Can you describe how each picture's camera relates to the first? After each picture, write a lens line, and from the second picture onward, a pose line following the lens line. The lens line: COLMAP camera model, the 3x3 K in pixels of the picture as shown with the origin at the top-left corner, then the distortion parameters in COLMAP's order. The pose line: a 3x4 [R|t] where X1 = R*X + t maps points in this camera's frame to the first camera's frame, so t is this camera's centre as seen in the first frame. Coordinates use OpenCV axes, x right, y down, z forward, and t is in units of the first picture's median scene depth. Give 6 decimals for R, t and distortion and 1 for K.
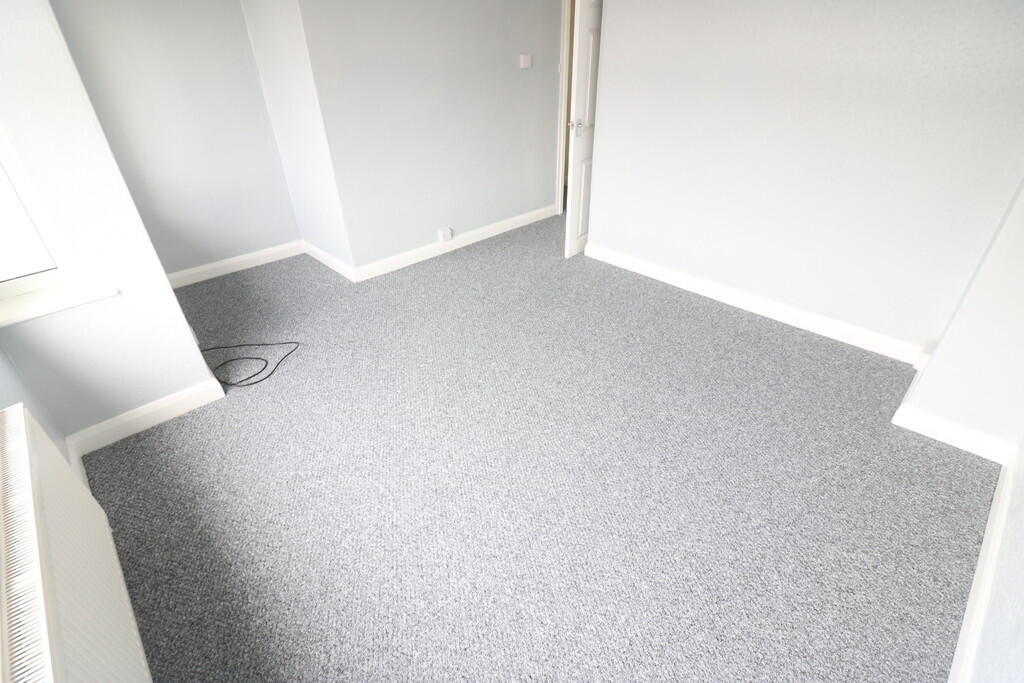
lens RADIAL K [[477.2, 0, 510.2], [0, 477.2, 331.5], [0, 0, 1]] dist [0.002128, -0.011409]
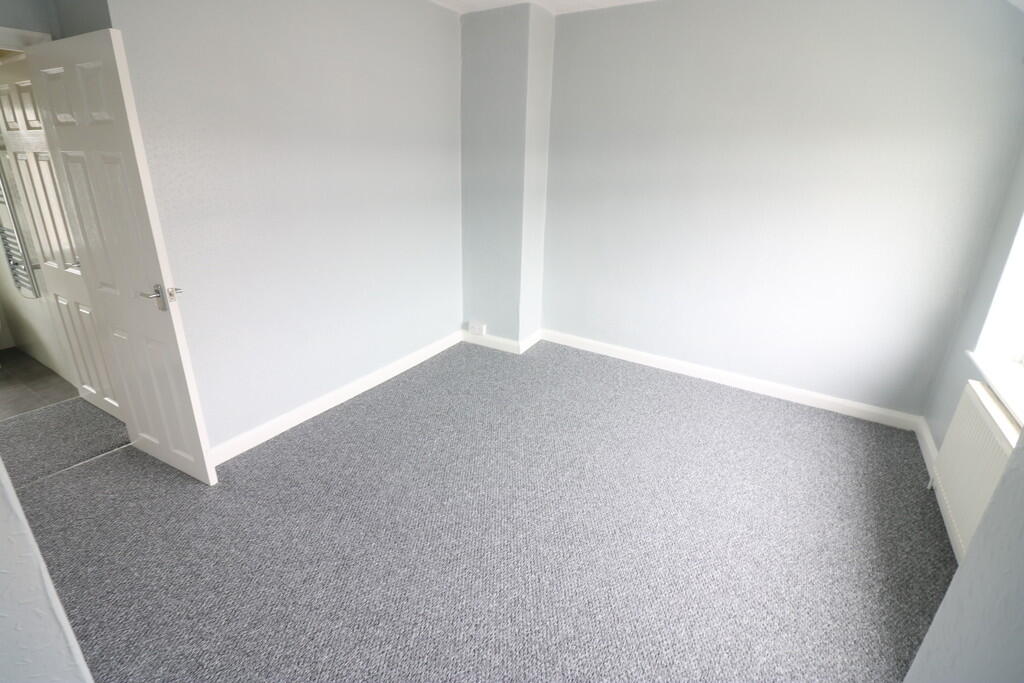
lens RADIAL K [[477.2, 0, 510.2], [0, 477.2, 331.5], [0, 0, 1]] dist [0.002128, -0.011409]
pose [[-0.258980, -0.319602, 0.911474, -0.722060], [0.493665, 0.767304, 0.409316, -0.552868], [-0.830195, 0.555967, -0.040940, 0.881664]]
